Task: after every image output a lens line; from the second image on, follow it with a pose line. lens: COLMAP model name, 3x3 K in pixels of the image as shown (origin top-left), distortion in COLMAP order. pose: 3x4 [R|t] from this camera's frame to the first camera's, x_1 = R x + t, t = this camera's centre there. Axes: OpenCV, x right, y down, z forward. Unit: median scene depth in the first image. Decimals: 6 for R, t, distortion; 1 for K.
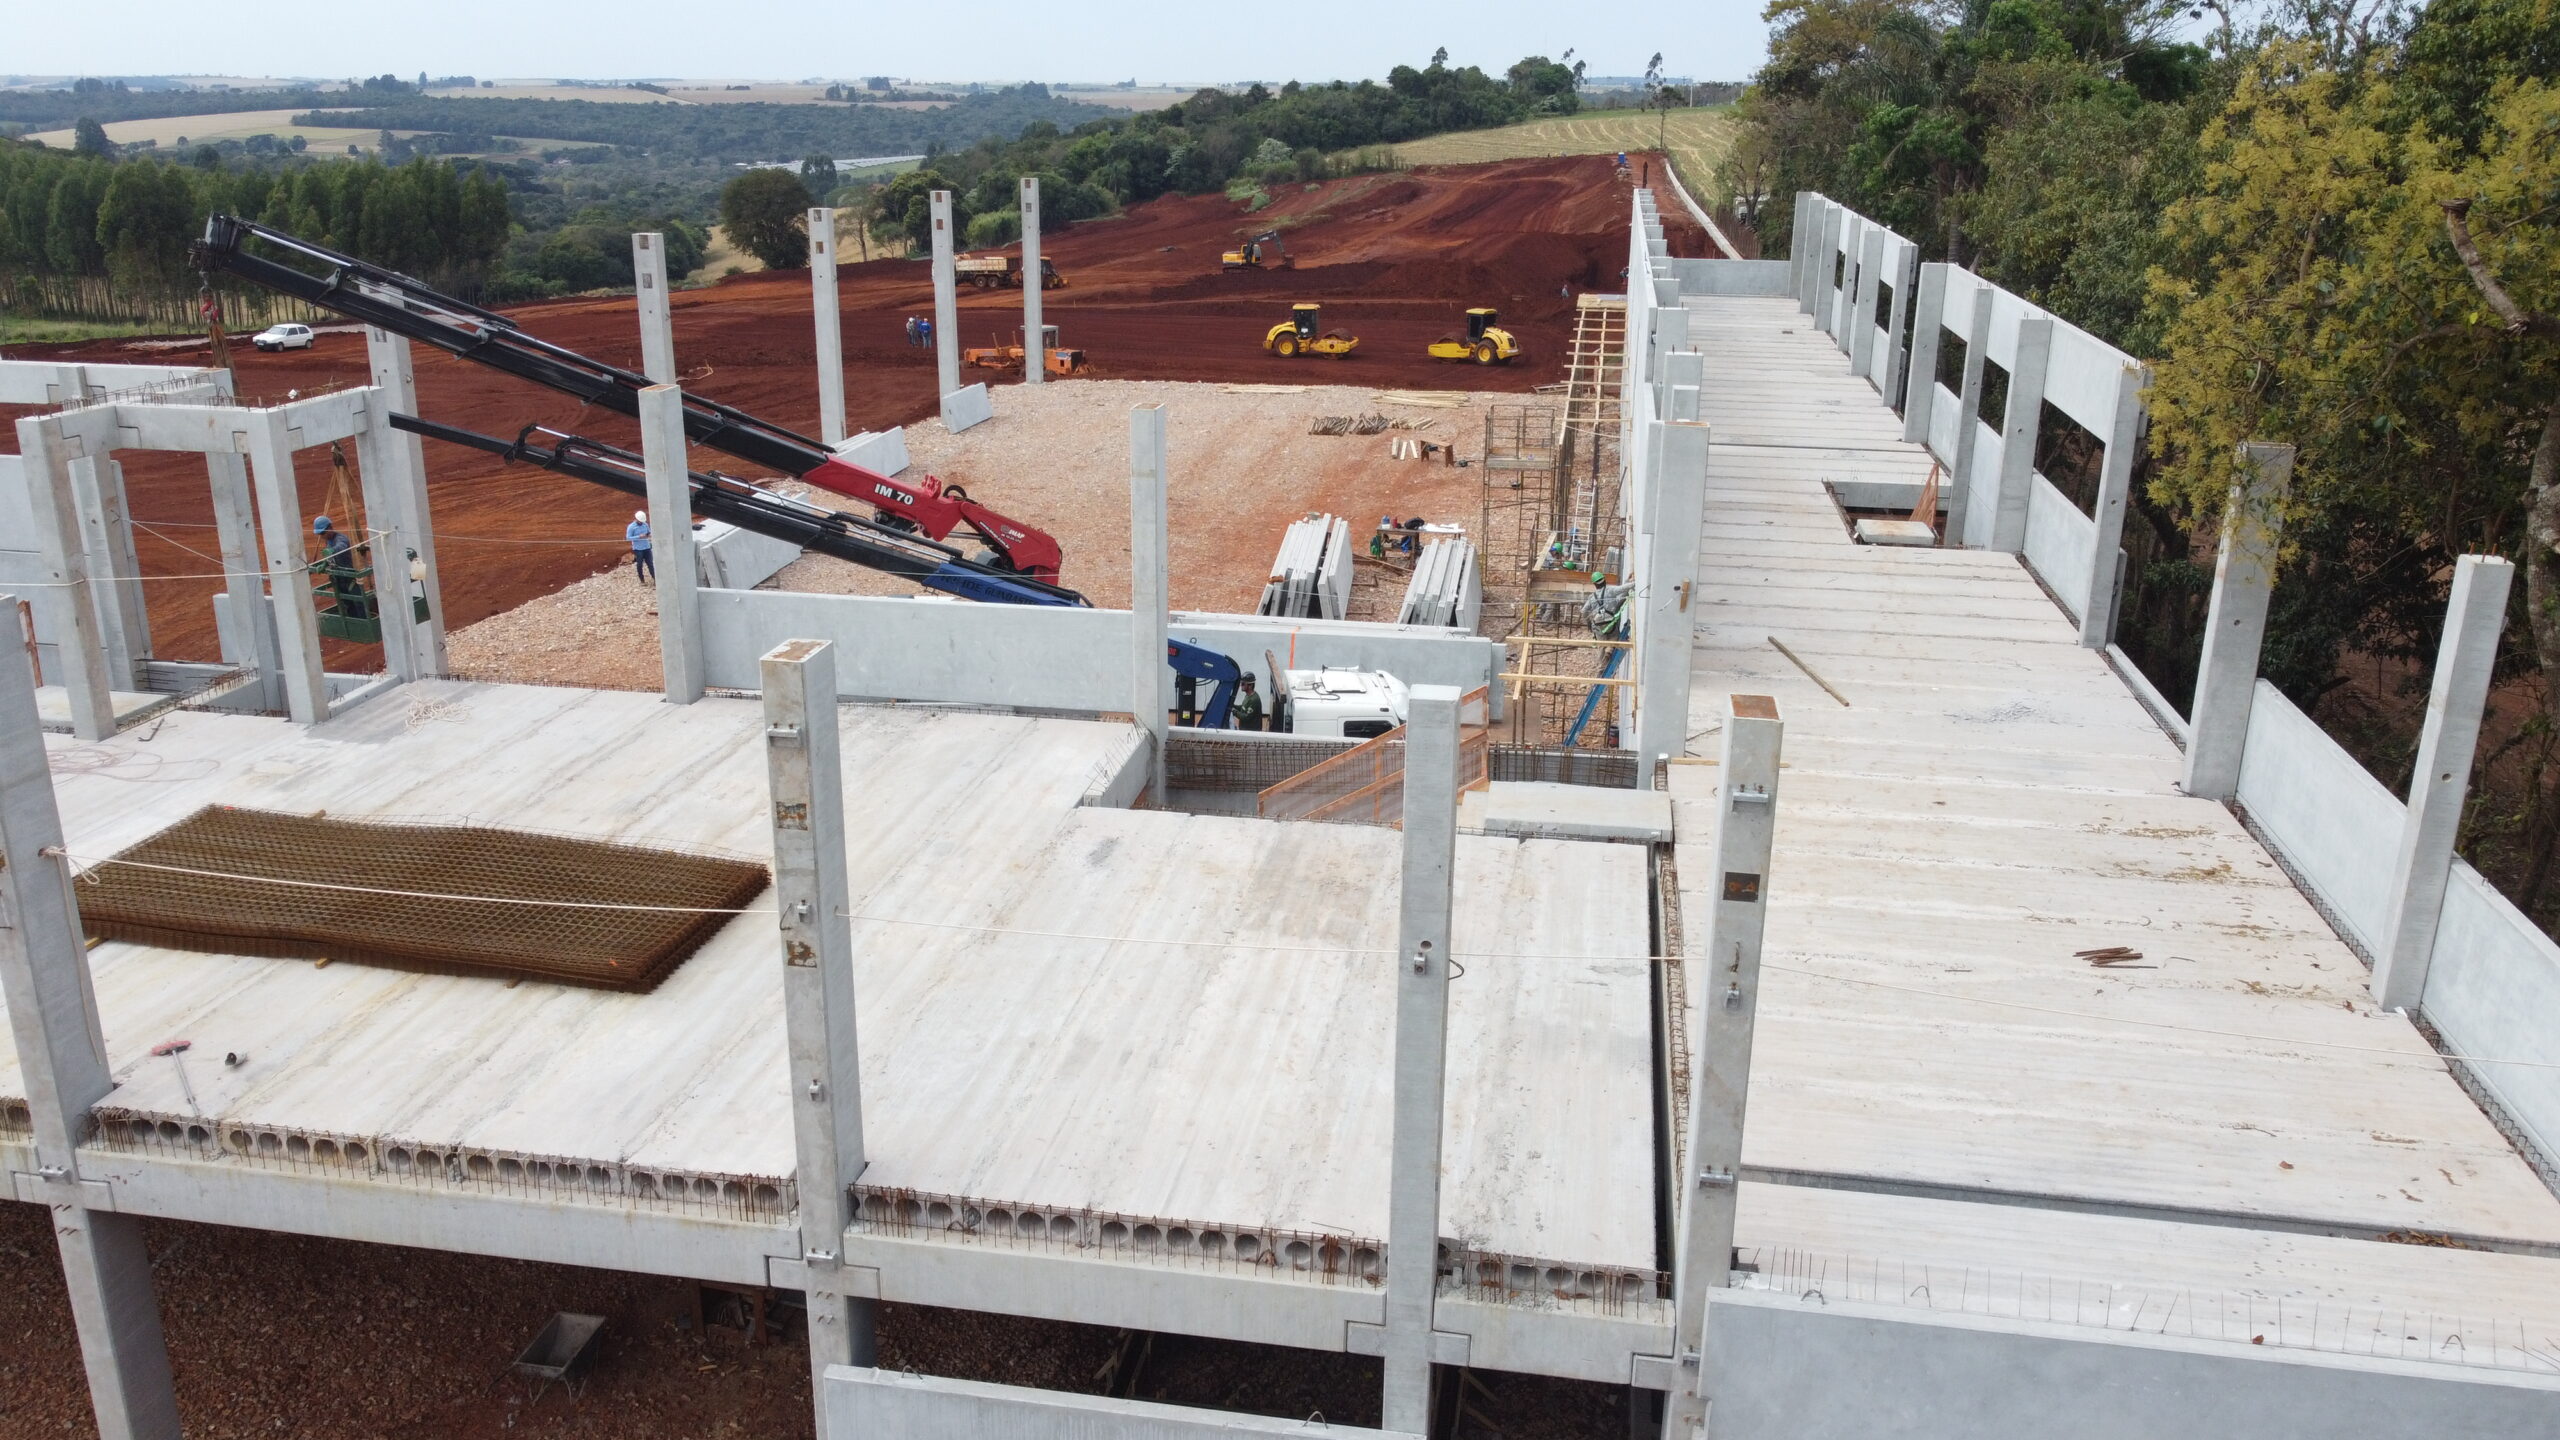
lens RADIAL K [[1941.4, 0, 1265.3], [0, 1941.4, 717.5], [0, 0, 1]] dist [-0.003274, 0.002415]
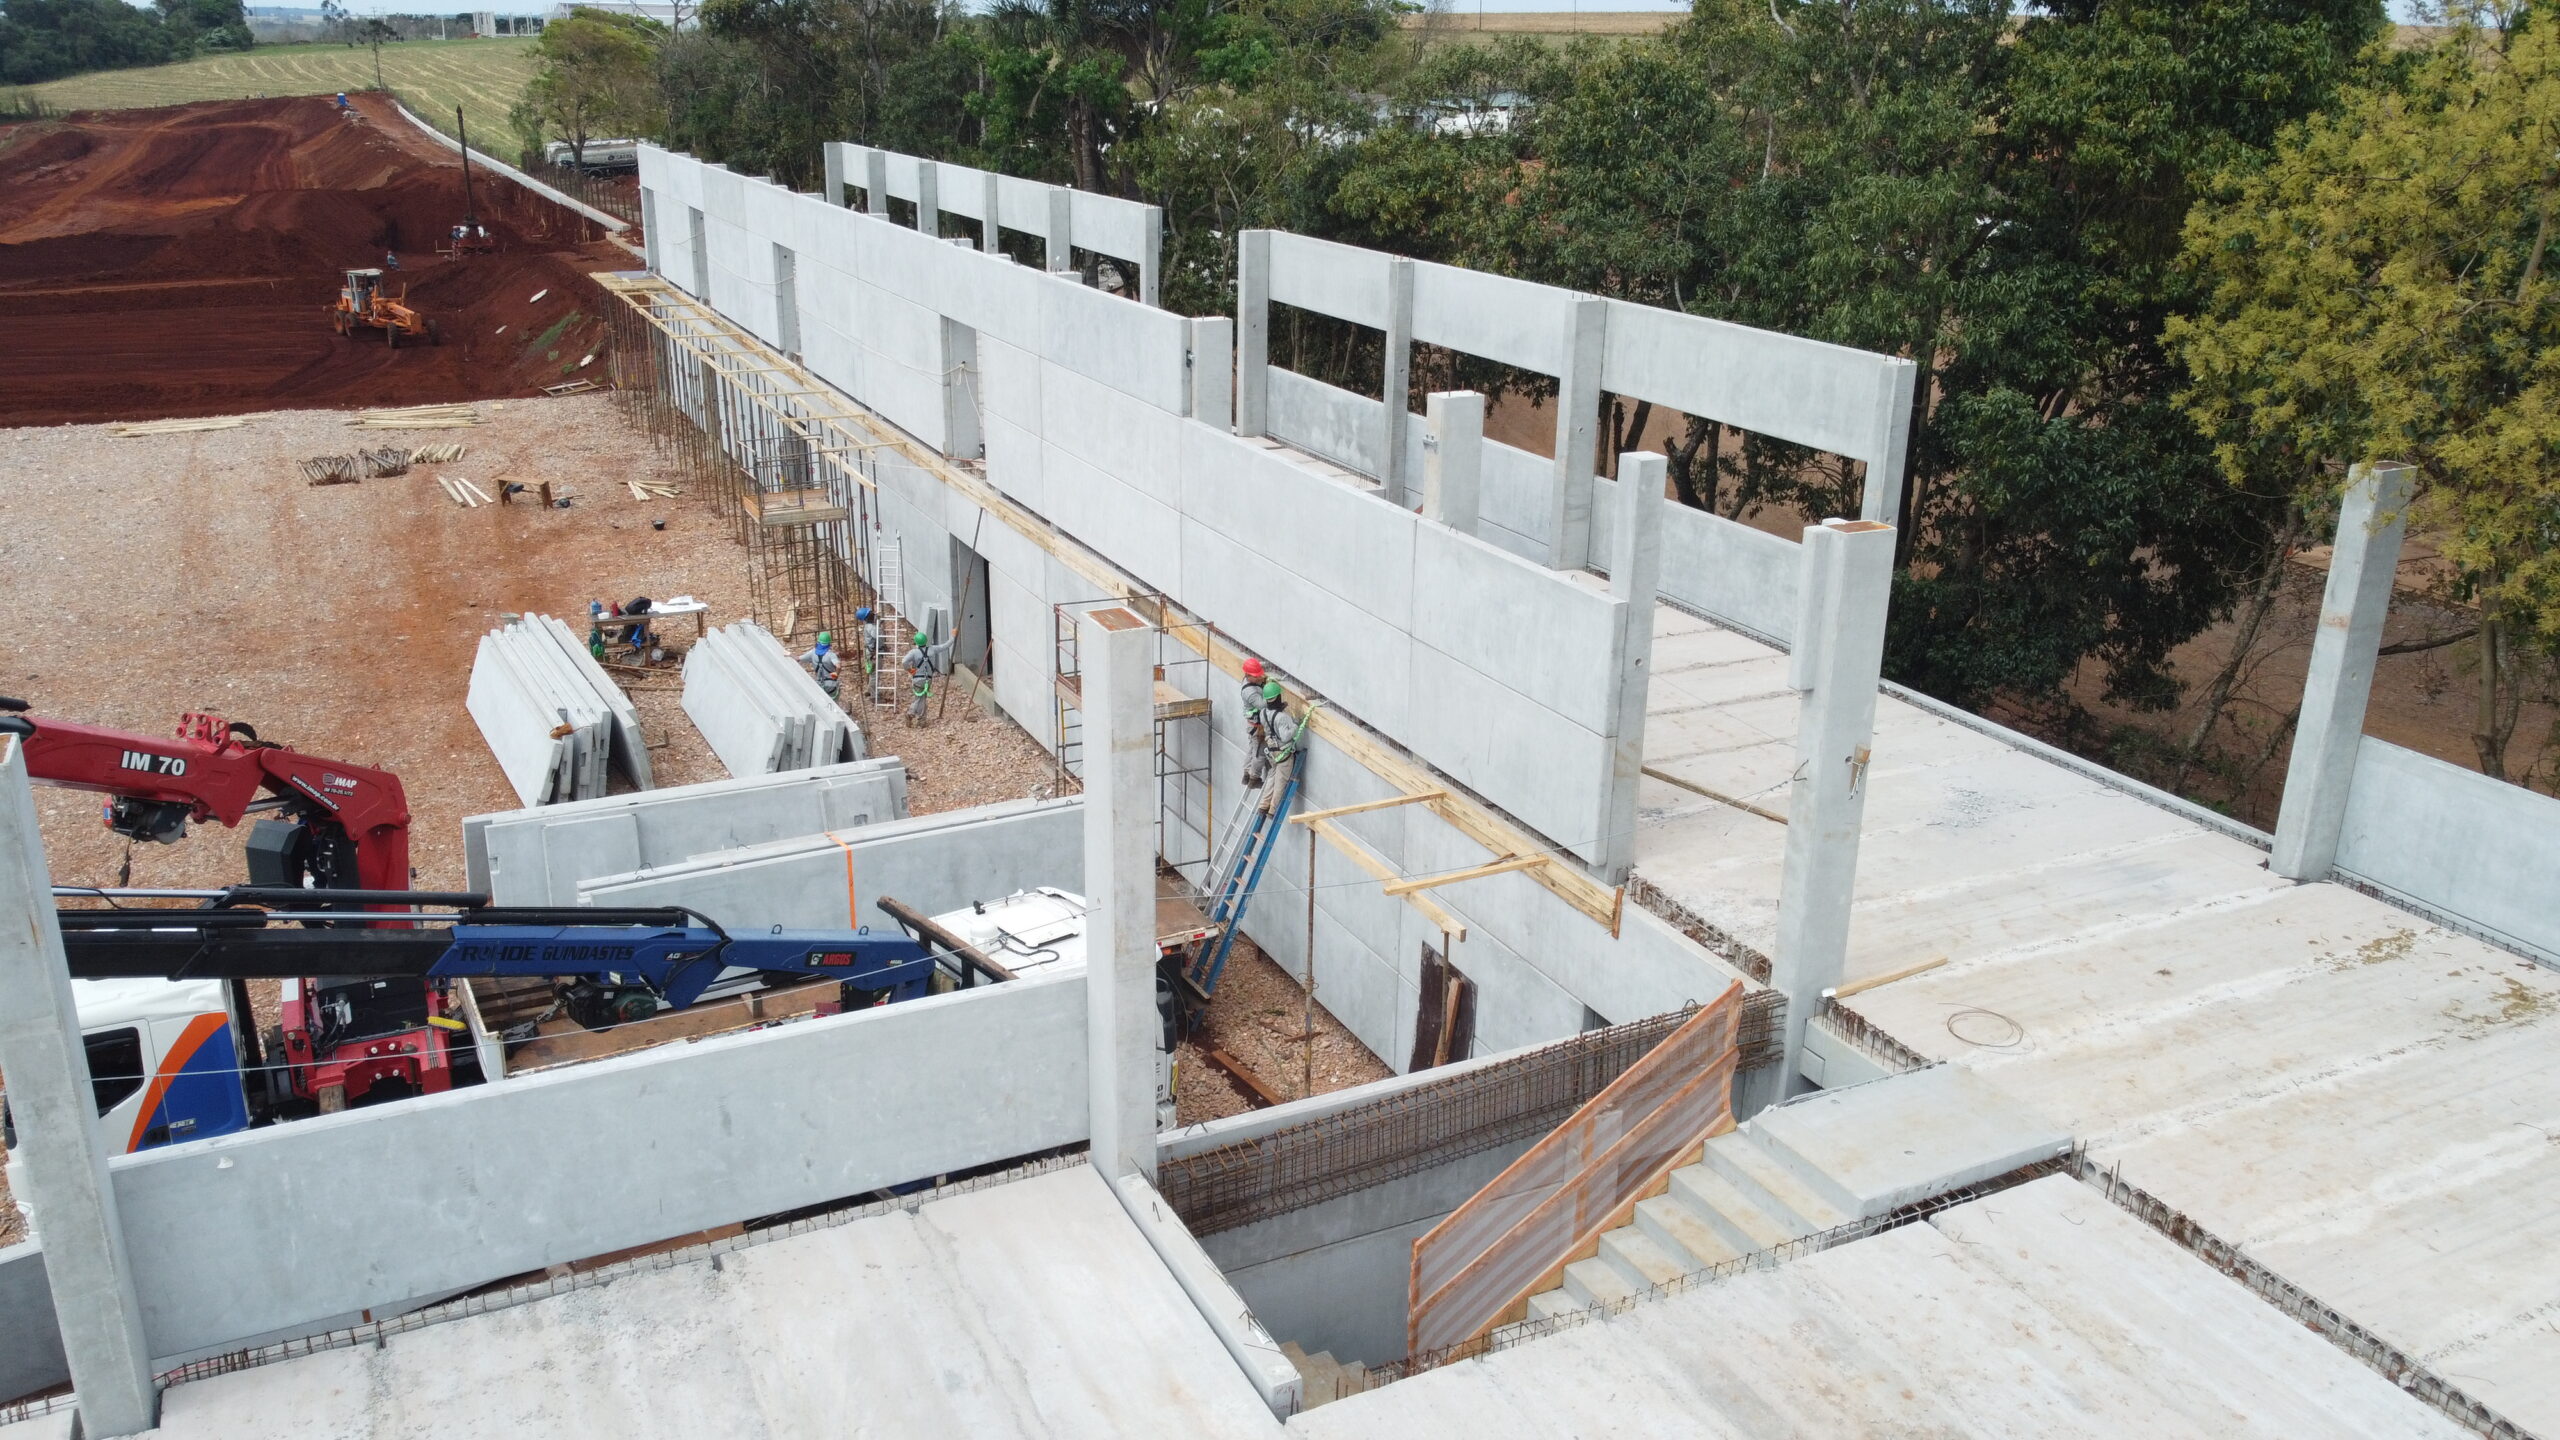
lens RADIAL K [[1933.4, 0, 1270.0], [0, 1933.4, 722.5], [0, 0, 1]] dist [0.000727, -0.000685]
pose [[0.810029, -0.190806, 0.554479, -0.253046], [0.172193, 0.981291, 0.086125, -0.131990], [-0.560538, 0.025714, 0.827729, 0.410984]]
